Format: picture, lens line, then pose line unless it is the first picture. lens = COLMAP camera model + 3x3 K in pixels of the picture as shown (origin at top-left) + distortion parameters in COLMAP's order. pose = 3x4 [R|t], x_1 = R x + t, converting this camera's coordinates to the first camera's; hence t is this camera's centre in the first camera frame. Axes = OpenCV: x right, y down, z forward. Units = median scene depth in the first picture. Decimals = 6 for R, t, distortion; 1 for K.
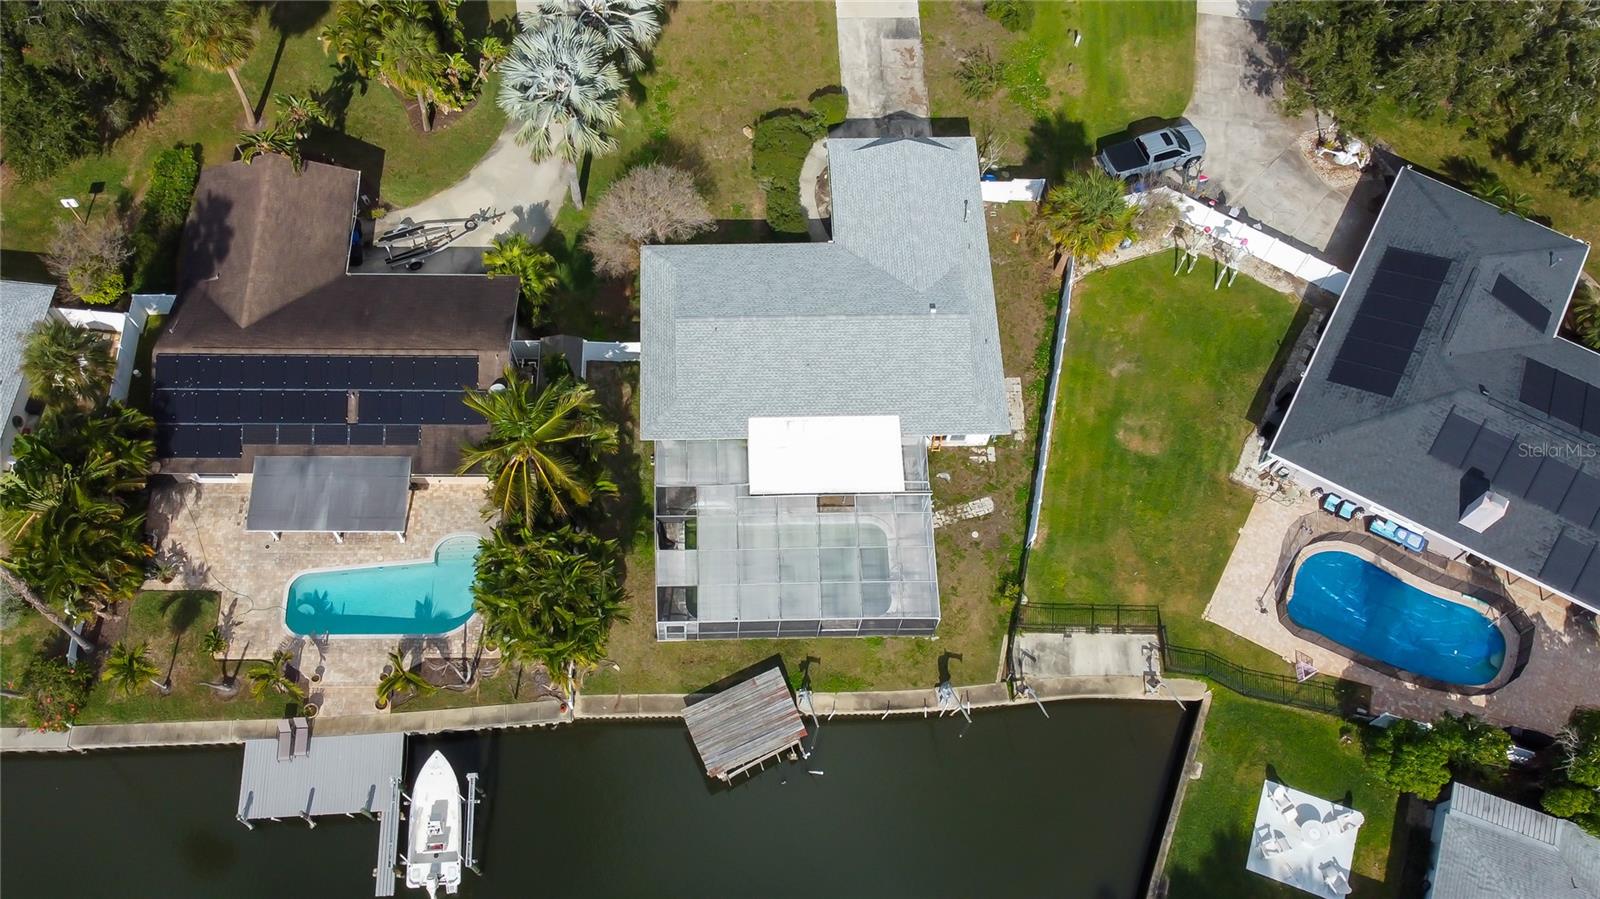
lens RADIAL K [[1338.7, 0, 750.6], [0, 1338.7, 516.8], [0, 0, 1]] dist [0.010852, 0.002594]
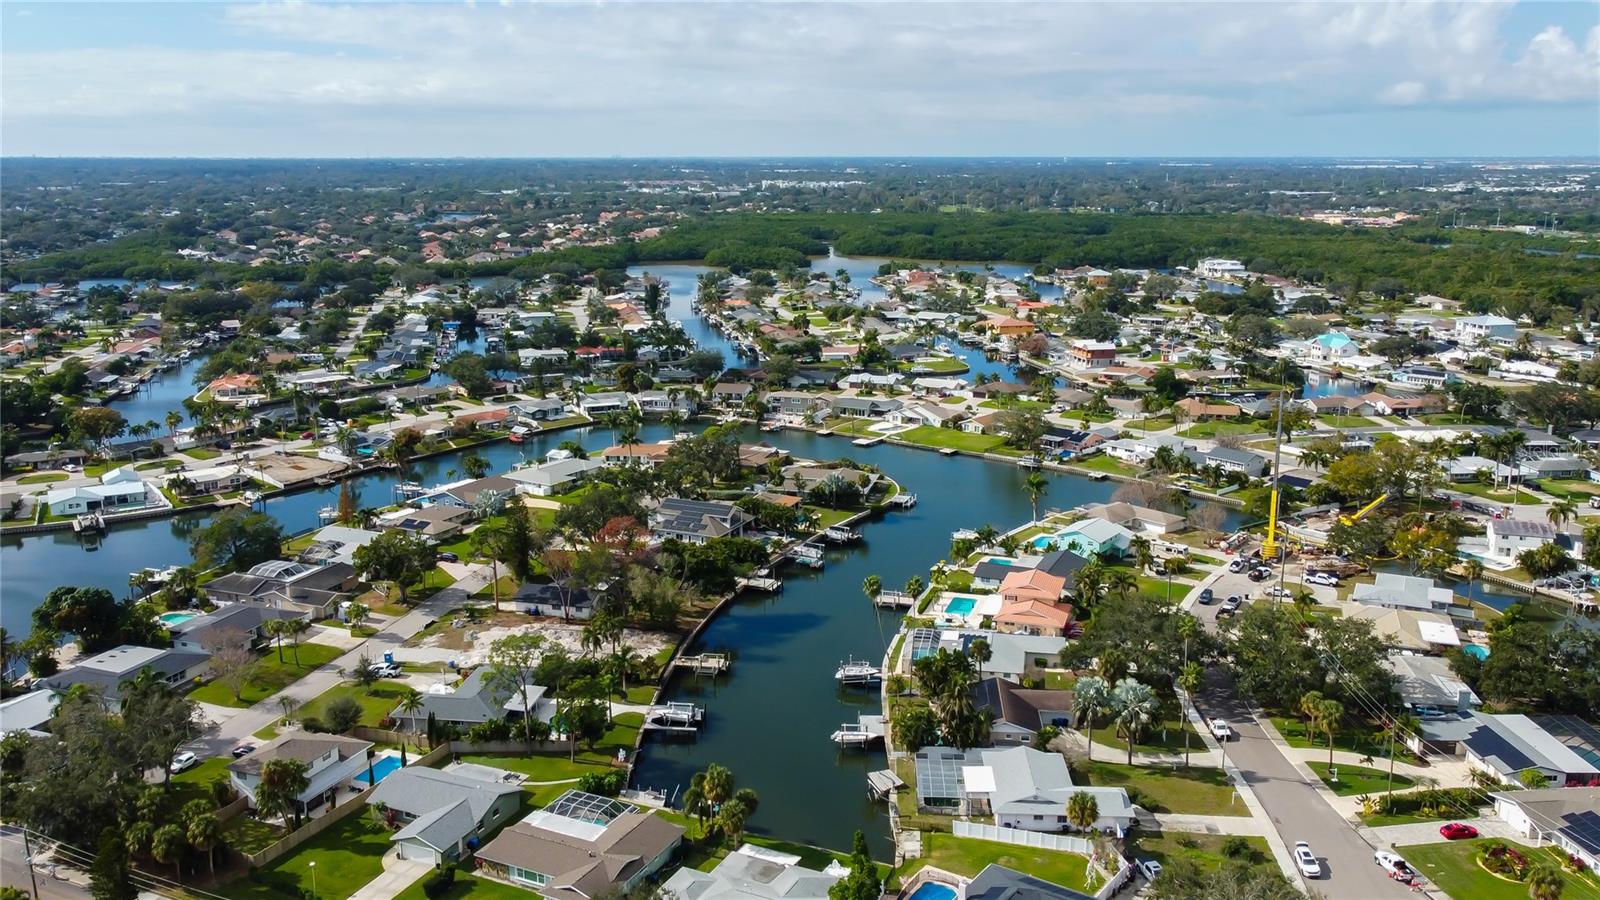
lens RADIAL K [[1367.1, 0, 800.0], [0, 1367.1, 450.0], [0, 0, 1]] dist [0.003171, 0.062892]
pose [[-0.080749, 0.196336, -0.977206, 2.723661], [-0.912552, 0.379781, 0.151710, -0.396833], [0.400911, 0.904001, 0.148499, -0.194885]]
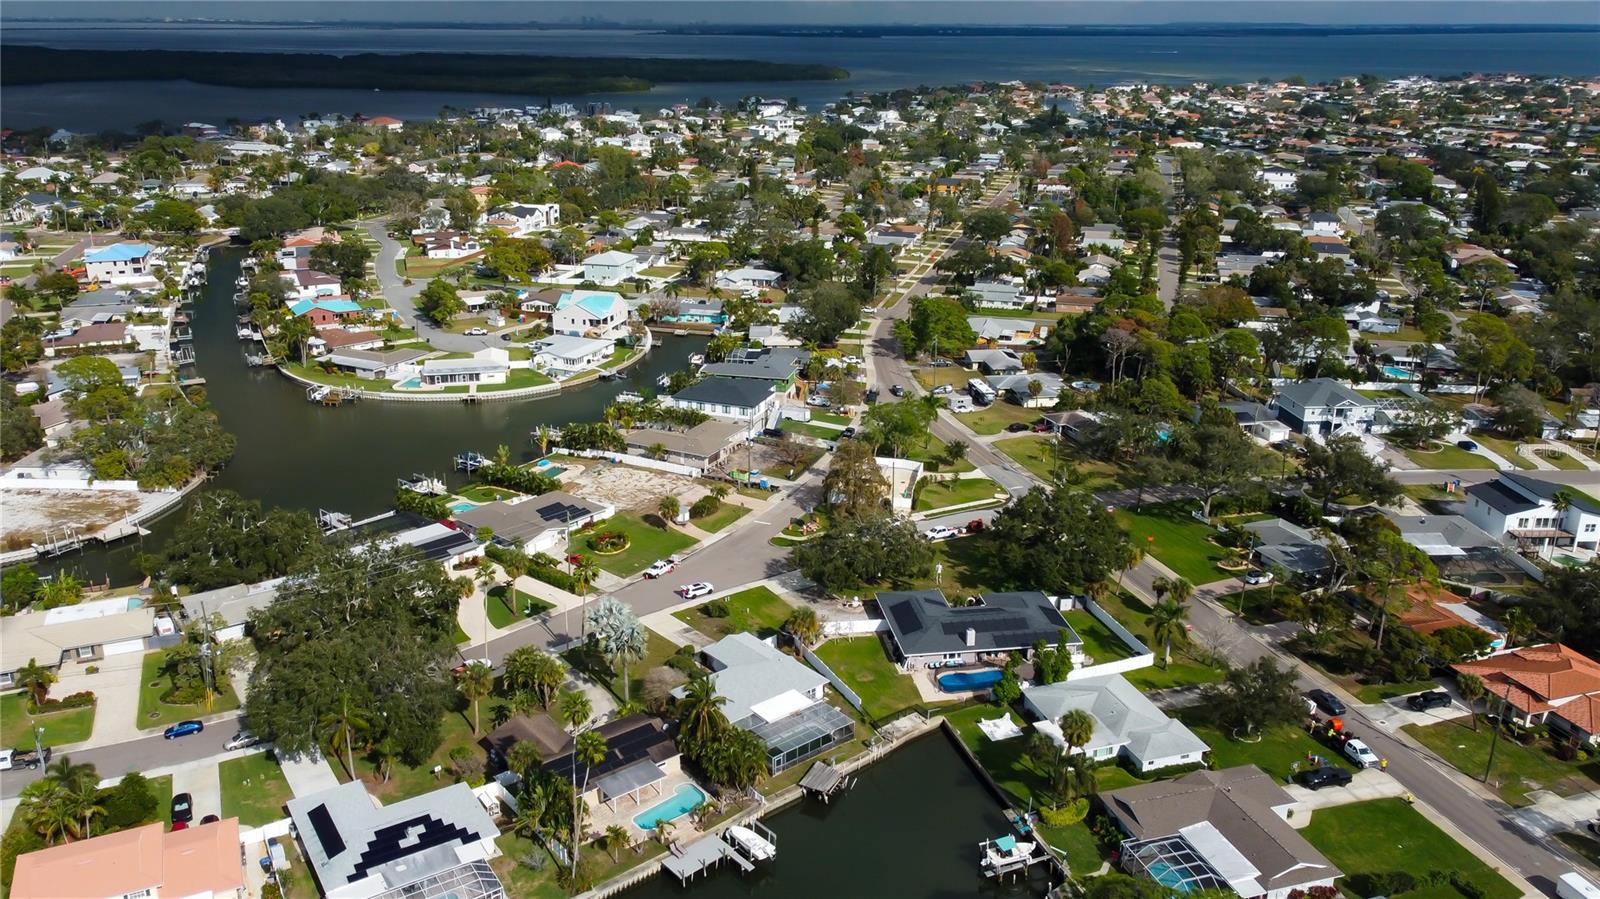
lens RADIAL K [[1261.7, 0, 800.0], [0, 1261.7, 449.5], [0, 0, 1]] dist [0.001394, 0.046784]
pose [[0.781453, -0.217963, 0.584656, -1.243388], [0.574919, 0.615659, -0.538918, 0.991111], [-0.242485, 0.757269, 0.606420, -0.883287]]
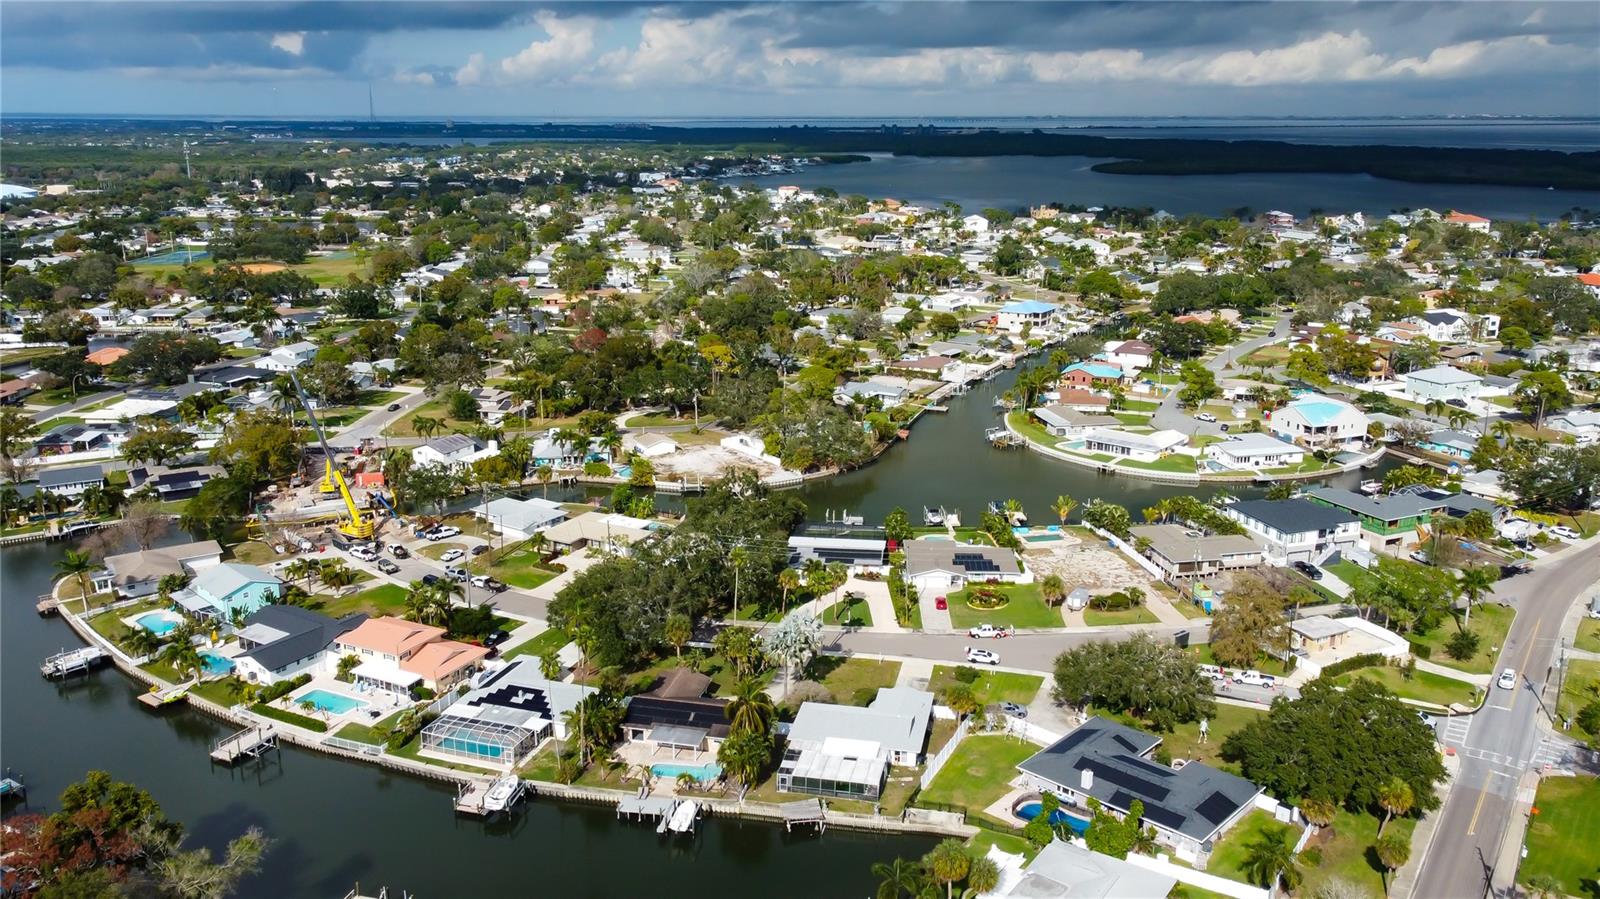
lens RADIAL K [[1283.8, 0, 800.0], [0, 1283.8, 449.5], [0, 0, 1]] dist [-0.001640, 0.054089]
pose [[0.973348, 0.041342, -0.225575, 0.520249], [-0.202033, 0.620021, -0.758127, 1.582935], [0.108519, 0.783495, 0.611849, -1.098661]]
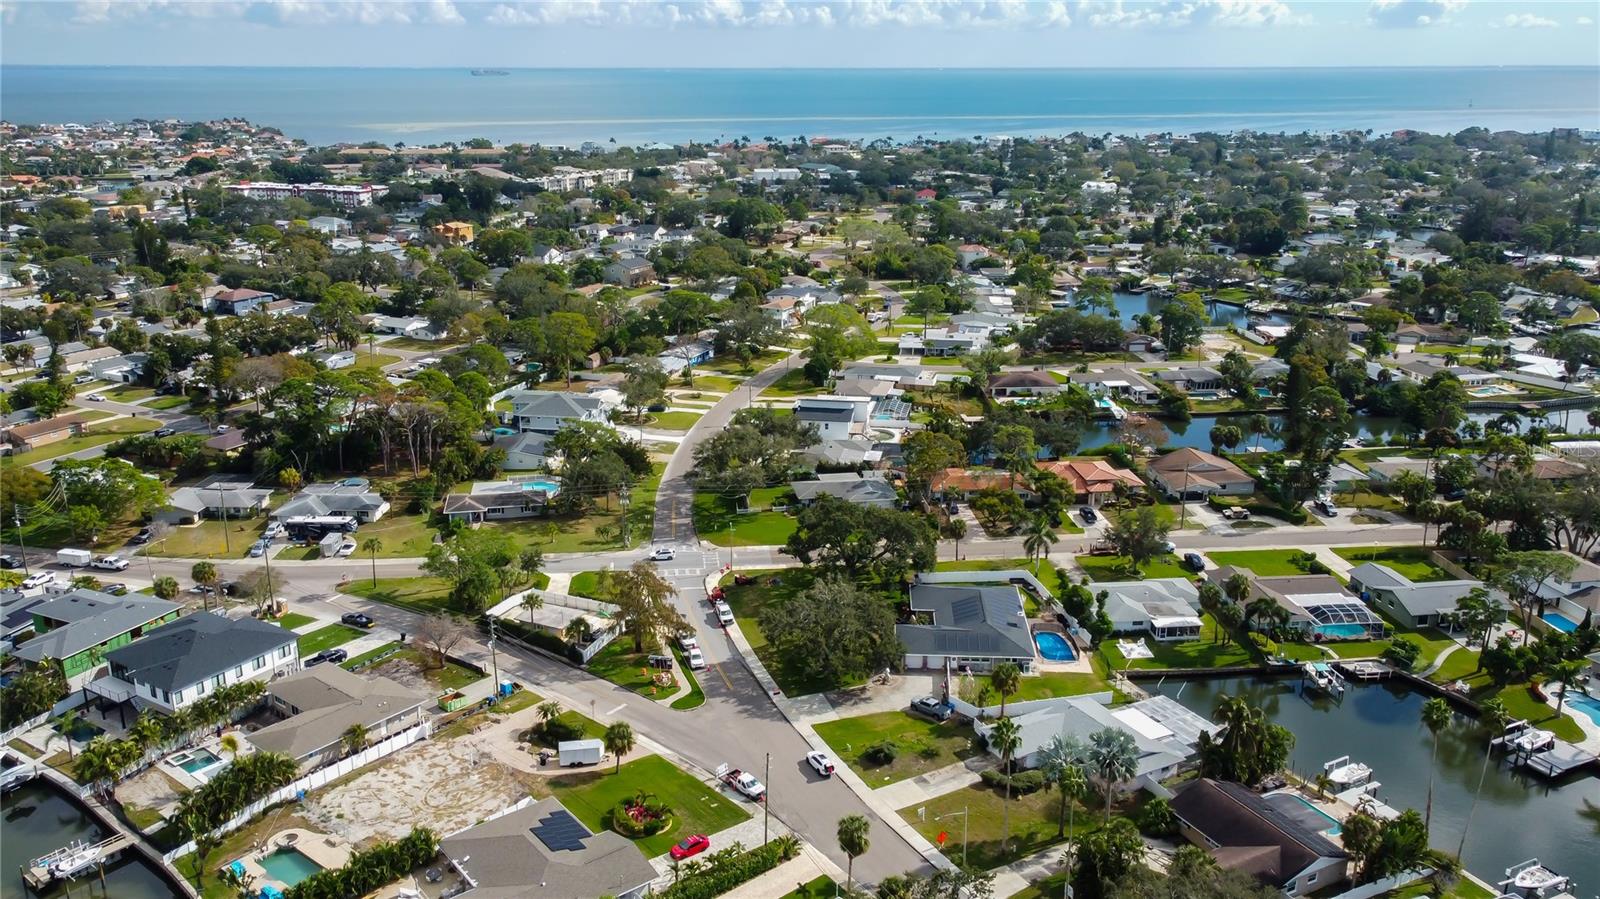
lens RADIAL K [[1261.7, 0, 800.0], [0, 1261.7, 449.5], [0, 0, 1]] dist [0.001394, 0.046784]
pose [[-0.447883, -0.281846, 0.848506, -1.604362], [0.813817, 0.264508, 0.517433, -2.028177], [-0.370273, 0.922279, 0.110903, 0.467041]]
